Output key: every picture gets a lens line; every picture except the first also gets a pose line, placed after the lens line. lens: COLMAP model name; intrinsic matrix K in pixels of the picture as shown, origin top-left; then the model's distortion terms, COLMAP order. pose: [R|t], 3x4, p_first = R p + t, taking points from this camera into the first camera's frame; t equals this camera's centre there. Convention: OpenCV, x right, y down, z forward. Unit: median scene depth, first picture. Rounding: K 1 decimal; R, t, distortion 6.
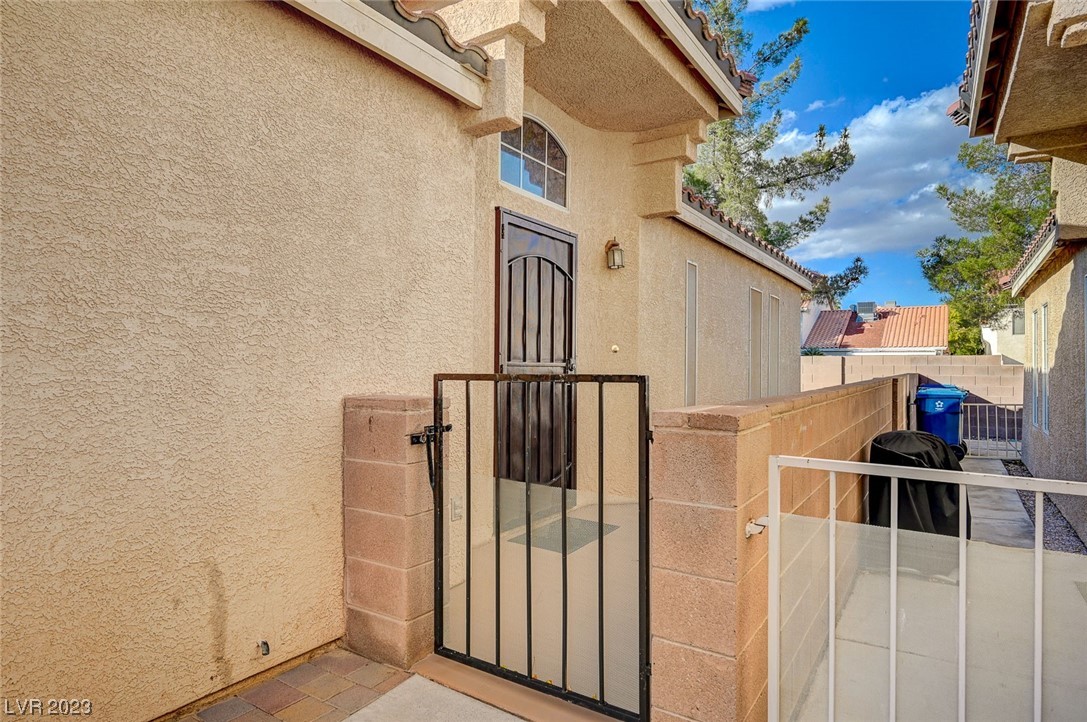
lens RADIAL K [[625.3, 0, 543.9], [0, 625.3, 360.5], [0, 0, 1]] dist [-0.008357, -0.001029]
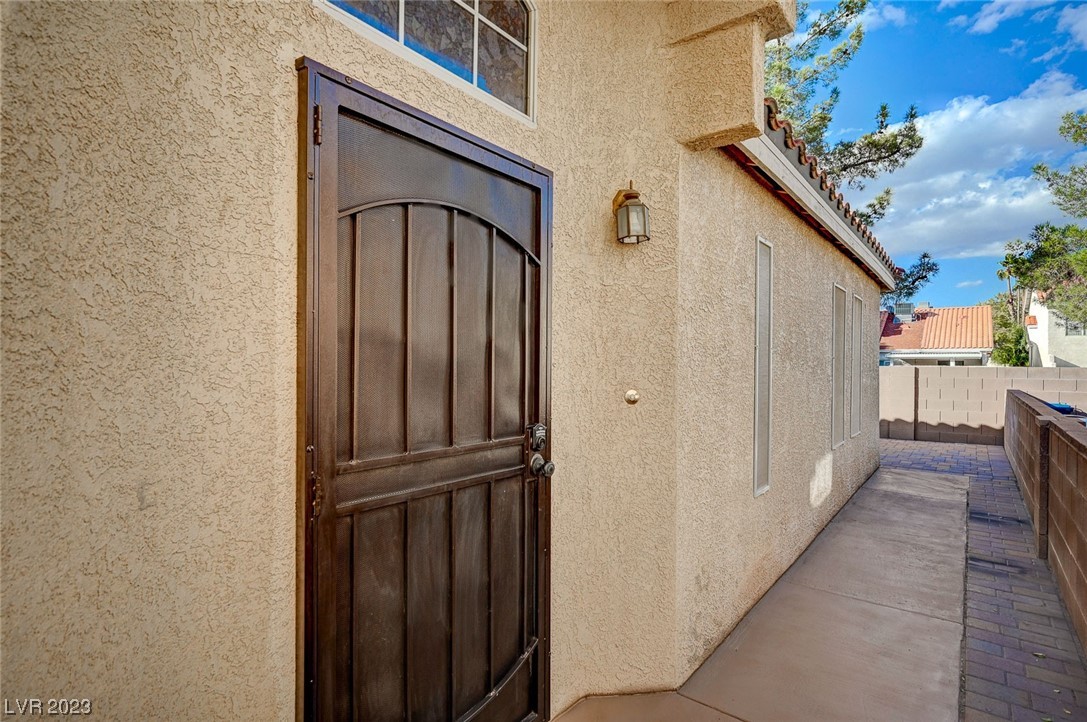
lens RADIAL K [[562.9, 0, 547.9], [0, 562.9, 366.3], [0, 0, 1]] dist [0.000864, 0.000810]
pose [[0.997519, -0.000461, -0.070398, 0.074657], [0.001410, 0.999909, 0.013424, -0.049375], [0.070386, -0.013490, 0.997429, 0.508615]]
